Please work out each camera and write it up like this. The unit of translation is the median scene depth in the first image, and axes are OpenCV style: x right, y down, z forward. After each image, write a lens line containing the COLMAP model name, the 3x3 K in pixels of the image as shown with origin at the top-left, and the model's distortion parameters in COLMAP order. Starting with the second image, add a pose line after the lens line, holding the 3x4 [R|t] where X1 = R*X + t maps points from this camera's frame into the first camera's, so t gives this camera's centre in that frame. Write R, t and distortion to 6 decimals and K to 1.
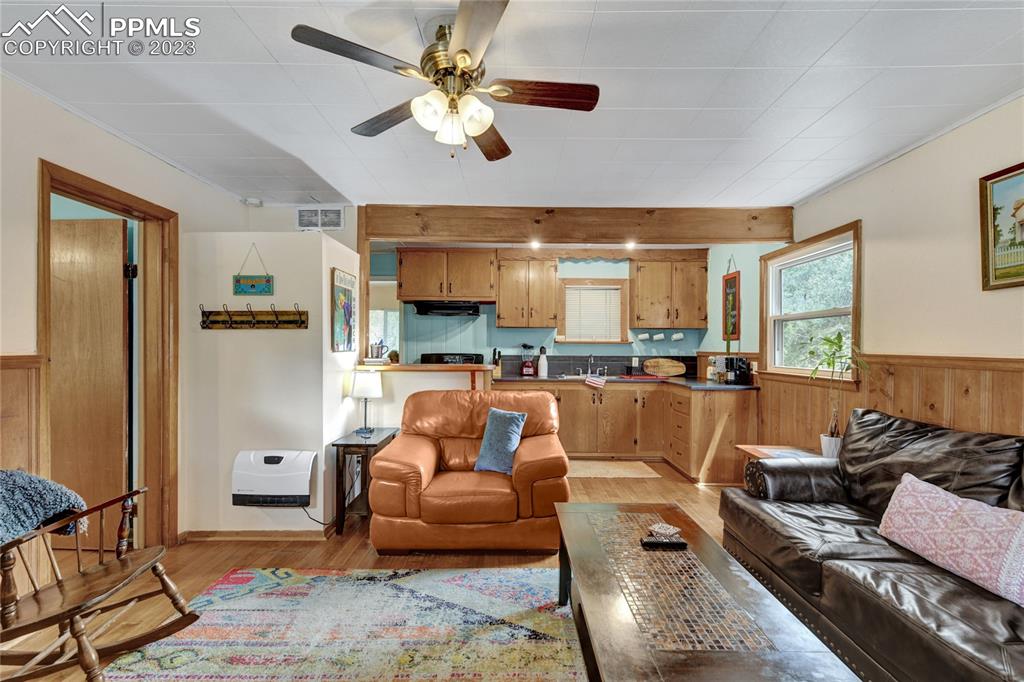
lens RADIAL K [[452.0, 0, 511.2], [0, 452.0, 348.1], [0, 0, 1]] dist [0.000381, 0.000184]
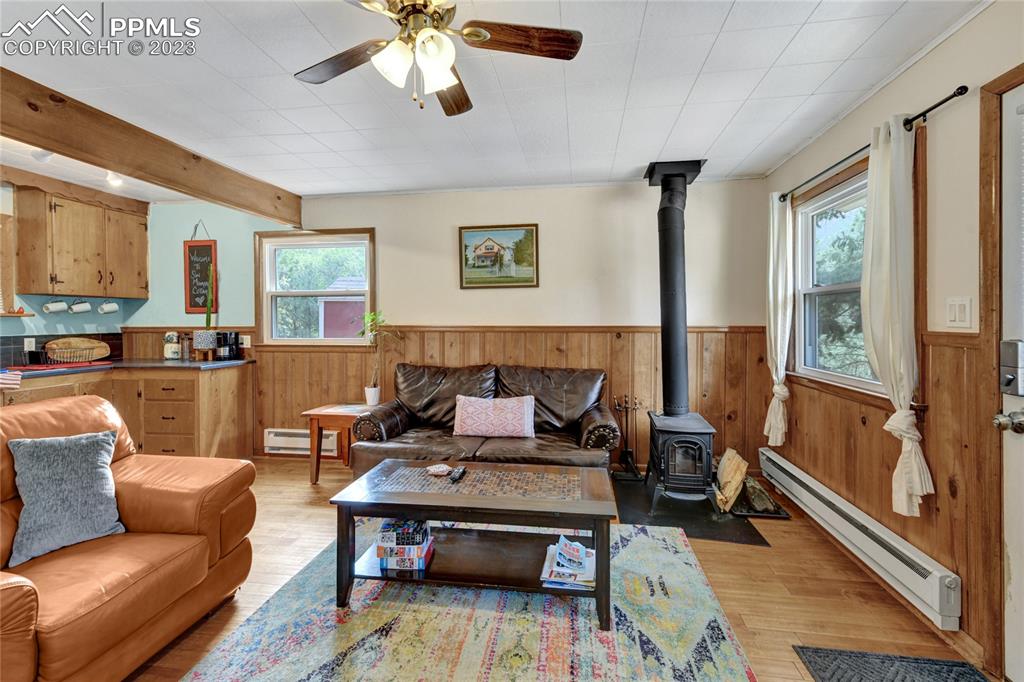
lens RADIAL K [[454.6, 0, 513.1], [0, 454.6, 325.1], [0, 0, 1]] dist [0.001909, 0.000262]
pose [[0.140780, -0.016969, 0.989896, -0.316505], [0.006790, 0.999846, 0.016174, -0.004203], [-0.990018, 0.004444, 0.140873, 0.227955]]
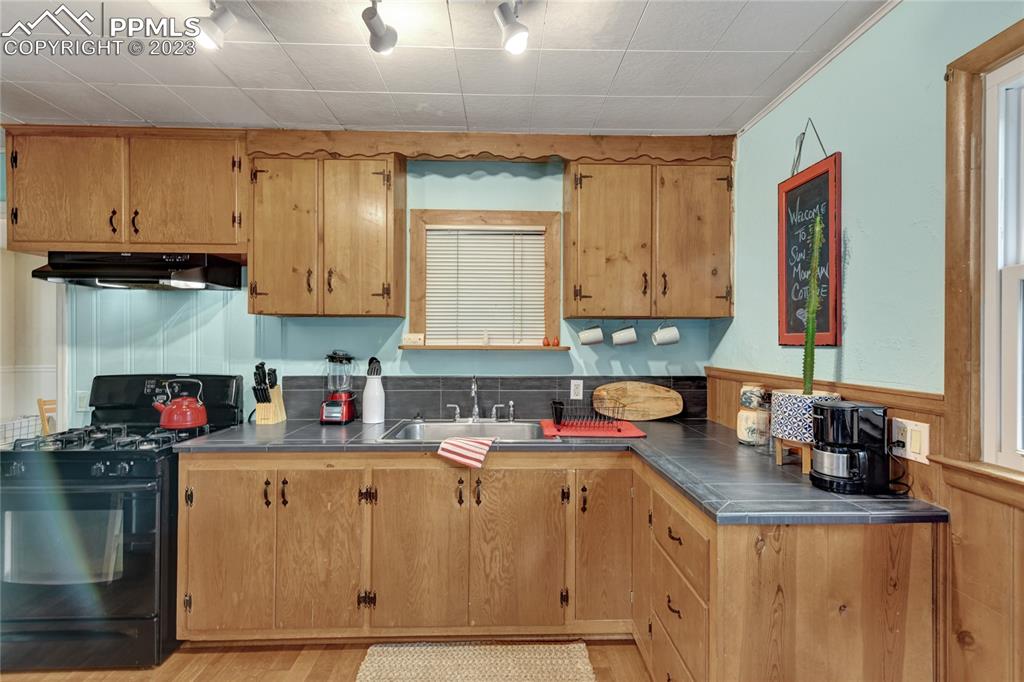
lens RADIAL K [[458.7, 0, 512.0], [0, 458.7, 341.0], [0, 0, 1]] dist [-0.000058, -0.000308]
pose [[0.999411, -0.002367, 0.034248, 0.212206], [0.002434, 0.999995, -0.001917, -0.020619], [-0.034244, 0.002000, 0.999412, 0.584628]]
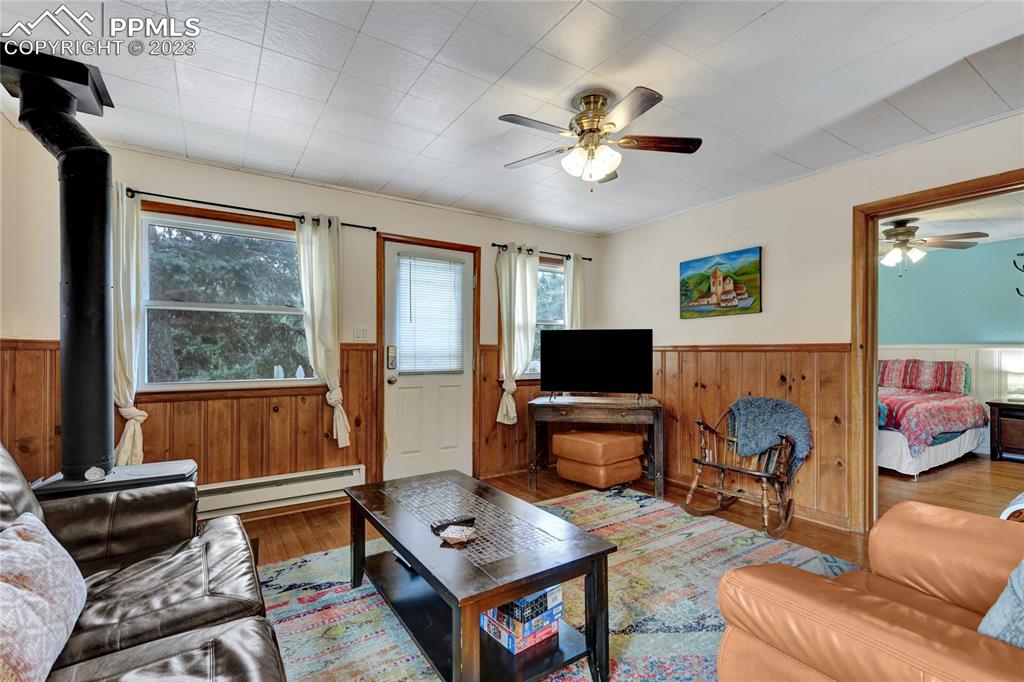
lens RADIAL K [[452.0, 0, 511.2], [0, 452.0, 348.1], [0, 0, 1]] dist [0.000381, 0.000184]
pose [[-0.834325, -0.009380, -0.551193, 0.266470], [-0.006647, 0.999954, -0.006956, 0.020229], [0.551233, -0.002140, -0.834349, 0.649111]]
